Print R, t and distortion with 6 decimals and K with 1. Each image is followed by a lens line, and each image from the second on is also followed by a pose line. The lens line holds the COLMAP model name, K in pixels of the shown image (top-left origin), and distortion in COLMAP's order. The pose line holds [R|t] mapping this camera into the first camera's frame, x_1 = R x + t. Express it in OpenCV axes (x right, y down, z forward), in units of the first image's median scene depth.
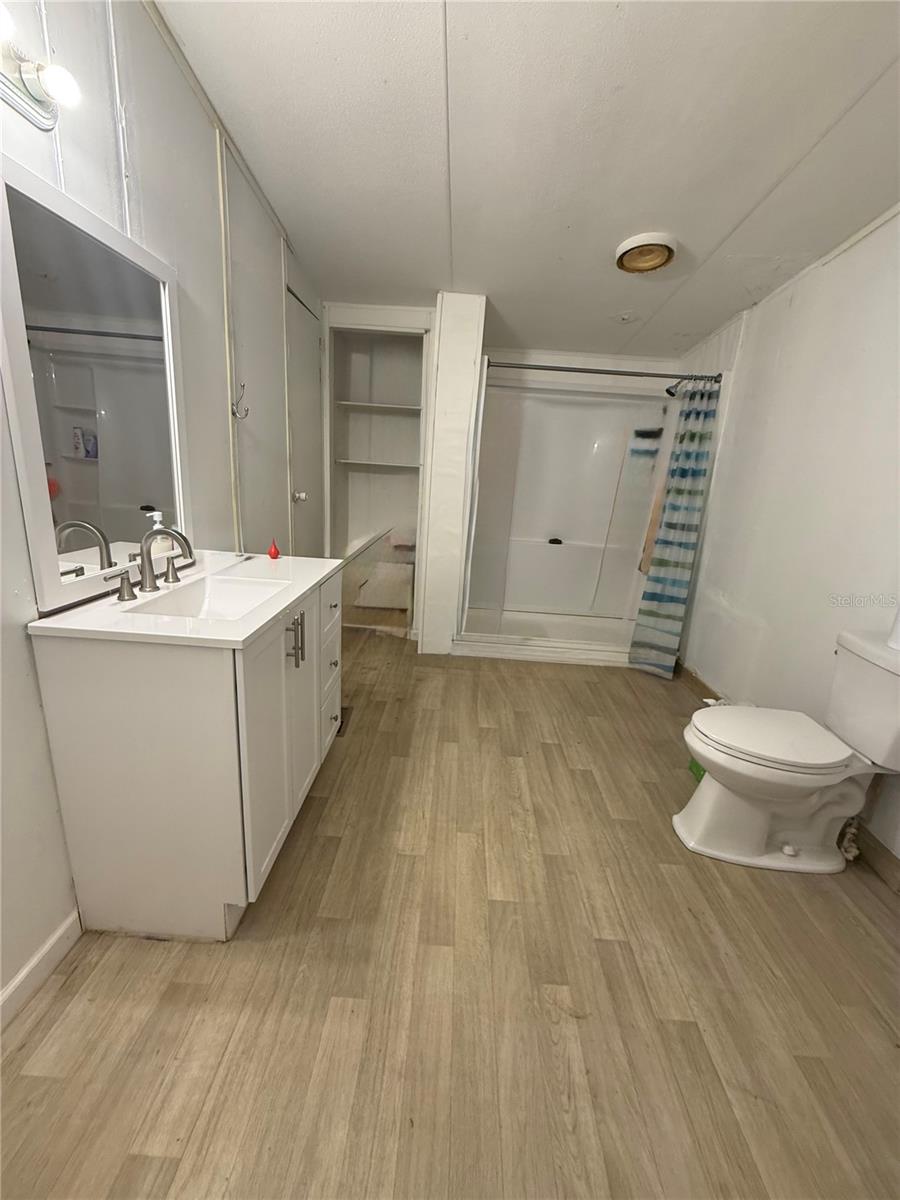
lens RADIAL K [[476.0, 0, 449.9], [0, 476.0, 599.8], [0, 0, 1]] dist [0.002580, -0.000242]
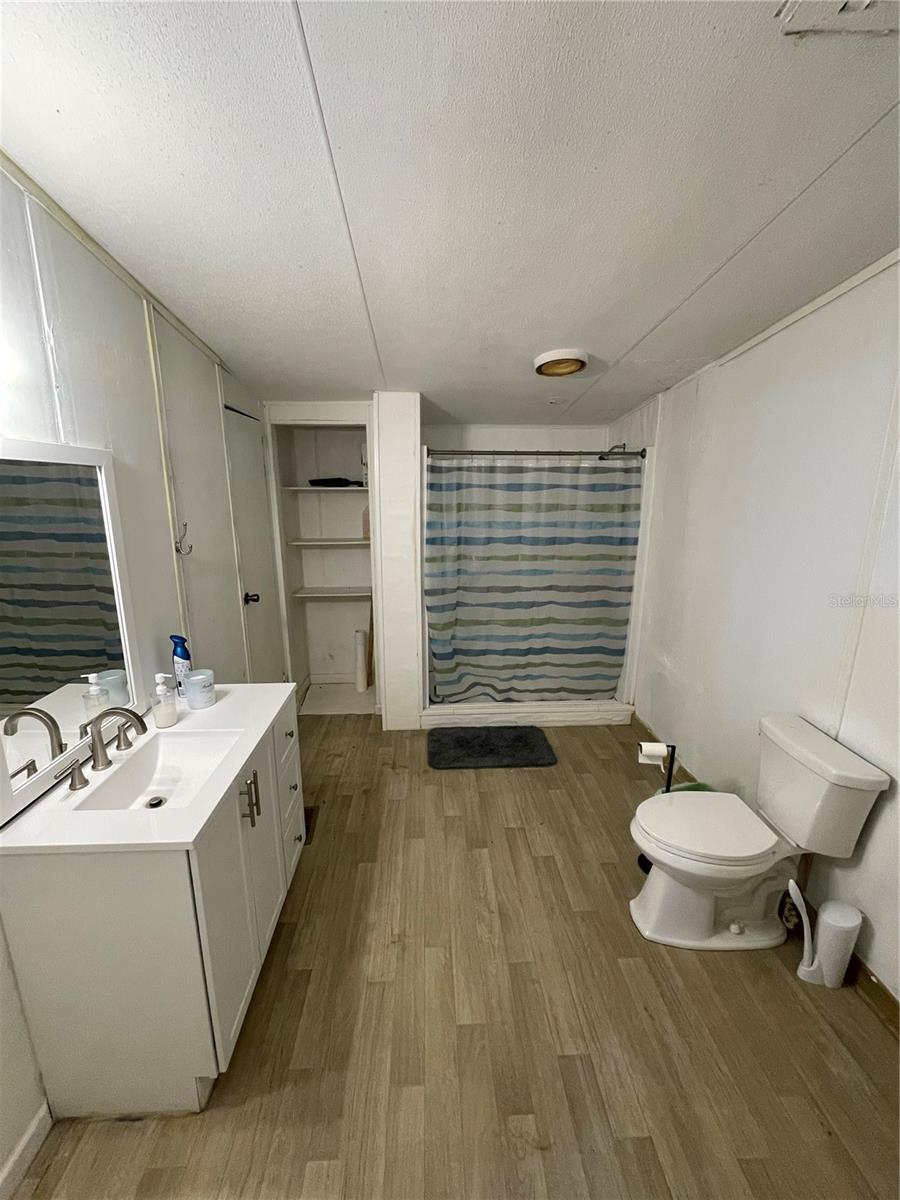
lens RADIAL K [[482.6, 0, 448.3], [0, 482.6, 600.9], [0, 0, 1]] dist [-0.003626, 0.000864]
pose [[0.995185, -0.079766, 0.056966, 0.070781], [0.081743, 0.996099, -0.033252, -0.240403], [-0.054091, 0.037748, 0.997822, -0.078212]]
